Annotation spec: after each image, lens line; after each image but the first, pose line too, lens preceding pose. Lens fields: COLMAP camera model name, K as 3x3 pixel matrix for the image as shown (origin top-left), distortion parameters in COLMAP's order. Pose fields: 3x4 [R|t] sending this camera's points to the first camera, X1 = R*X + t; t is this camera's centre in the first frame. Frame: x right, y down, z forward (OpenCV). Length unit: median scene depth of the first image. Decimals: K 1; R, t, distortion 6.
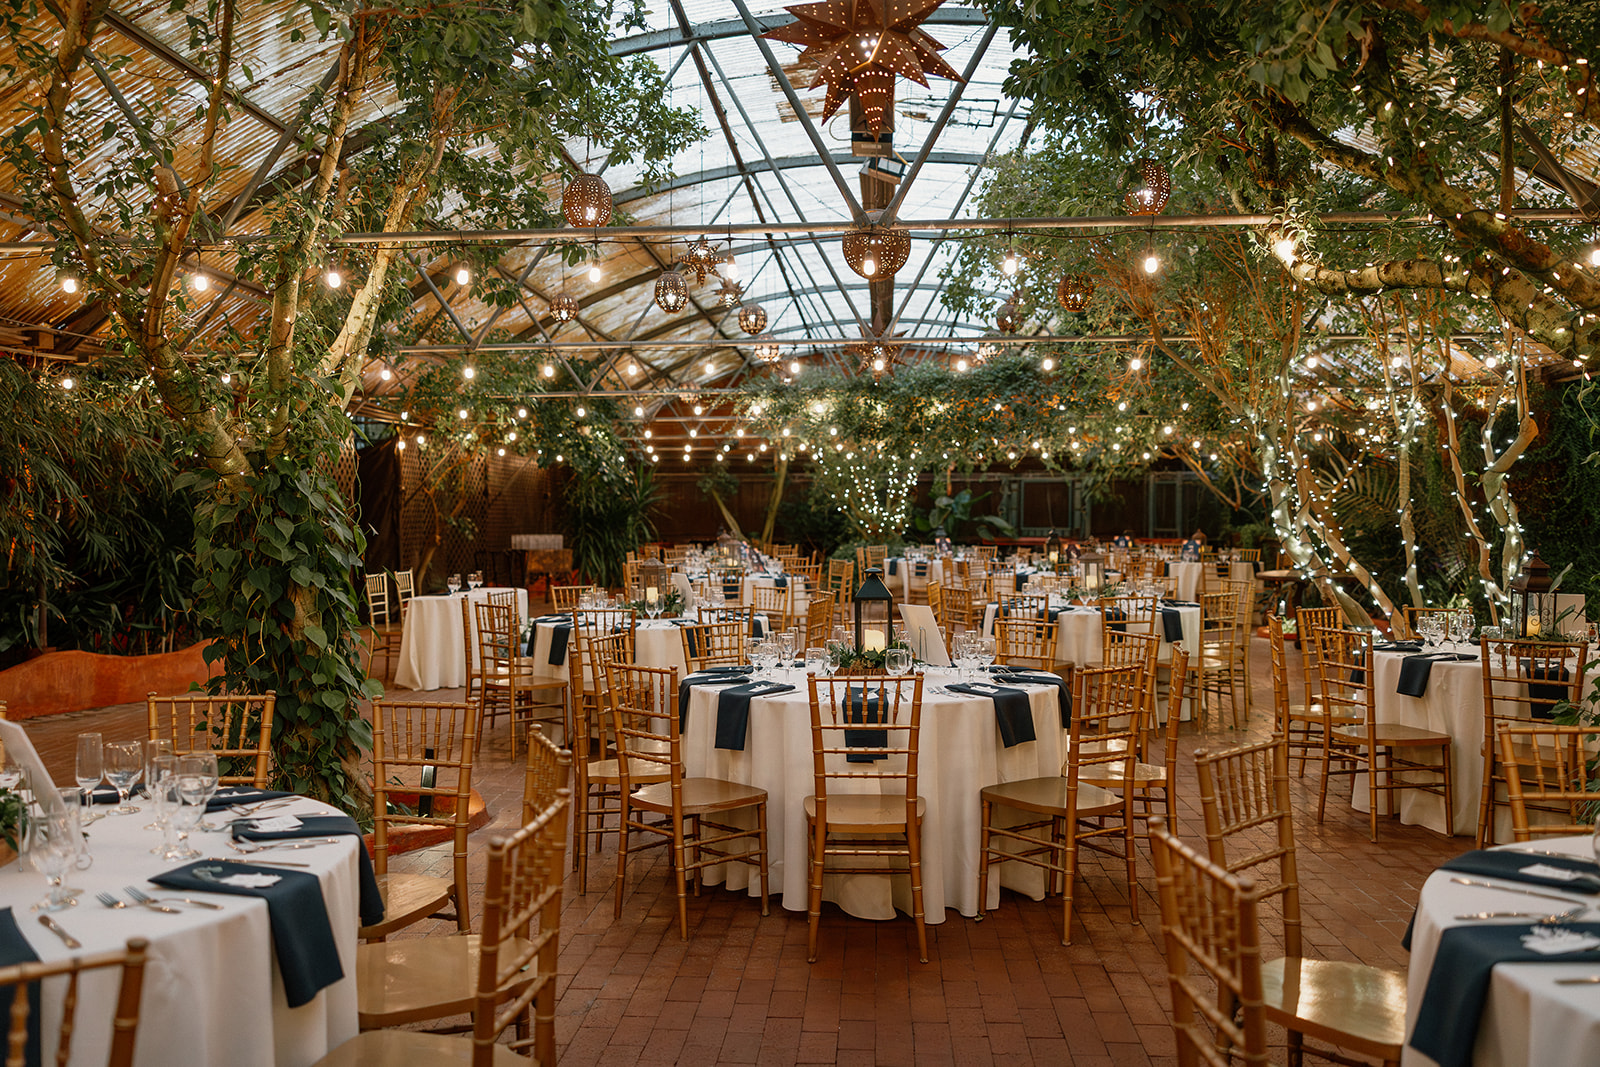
lens RADIAL K [[1308.8, 0, 800.3], [0, 1308.8, 528.2], [0, 0, 1]] dist [0.013161, -0.000350]
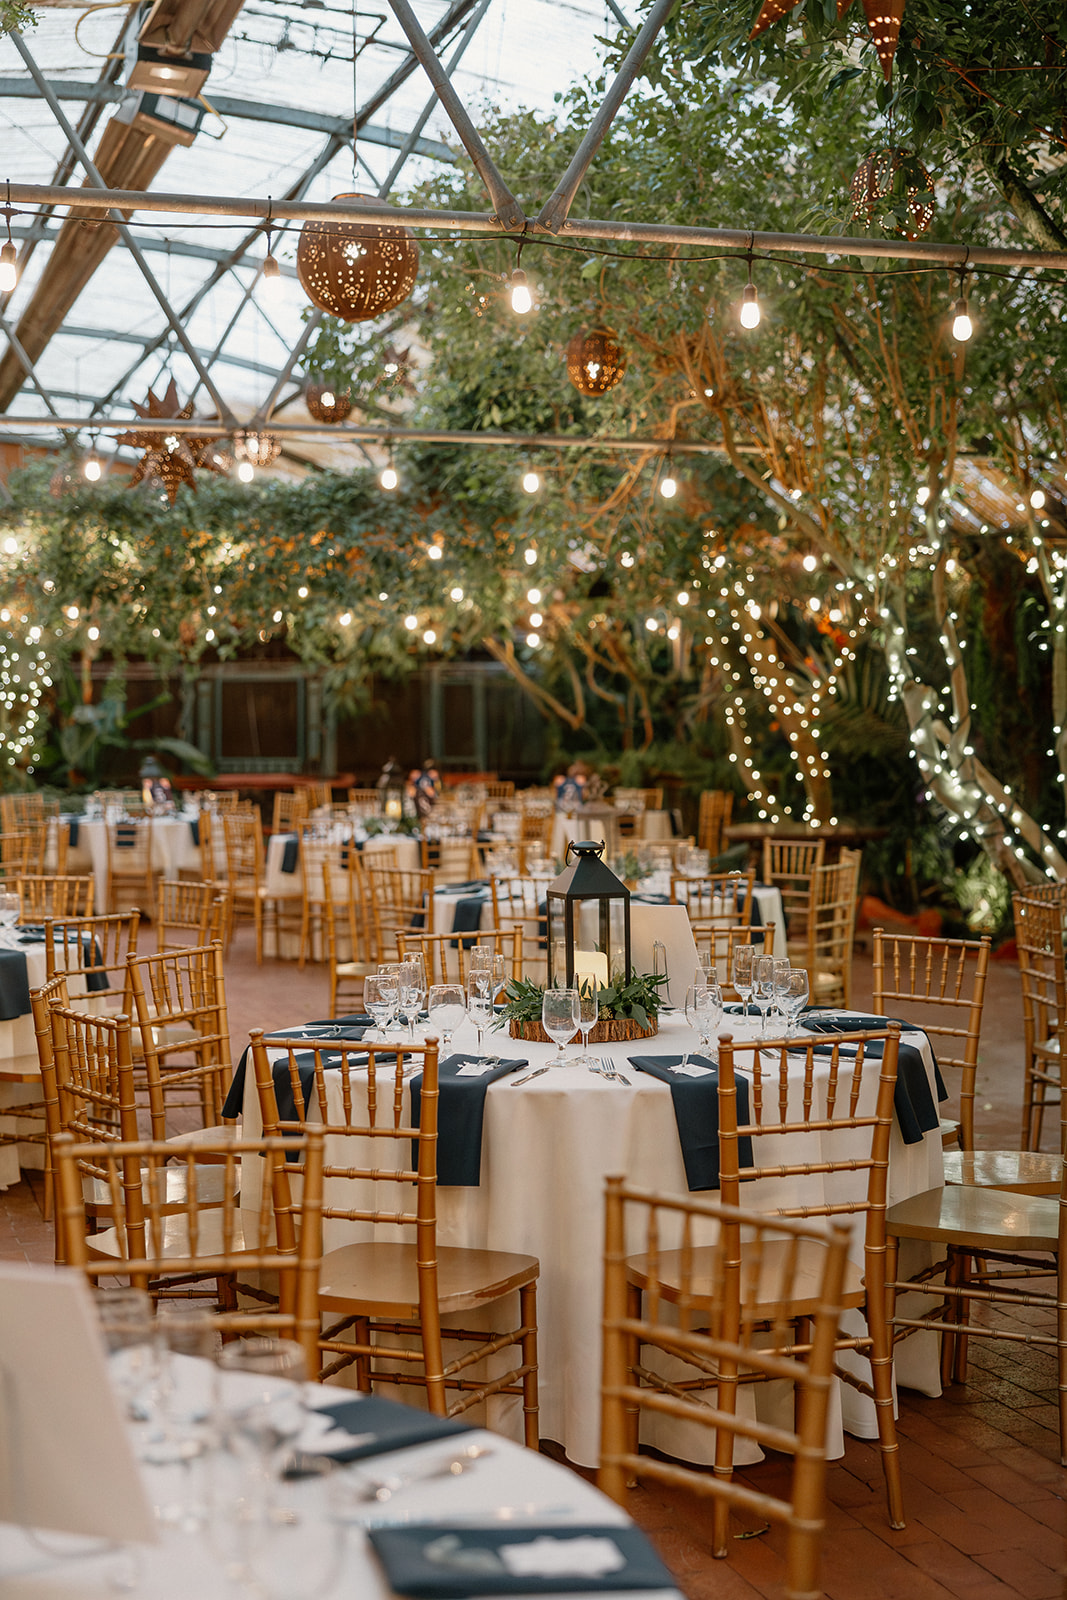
lens RADIAL K [[2223.4, 0, 533.5], [0, 2223.4, 801.2], [0, 0, 1]] dist [0.009160, 0.000000]
pose [[0.924831, -0.017003, 0.379999, -0.140931], [0.009523, 0.999722, 0.021557, -0.002889], [-0.380260, -0.016318, 0.924736, 0.057430]]
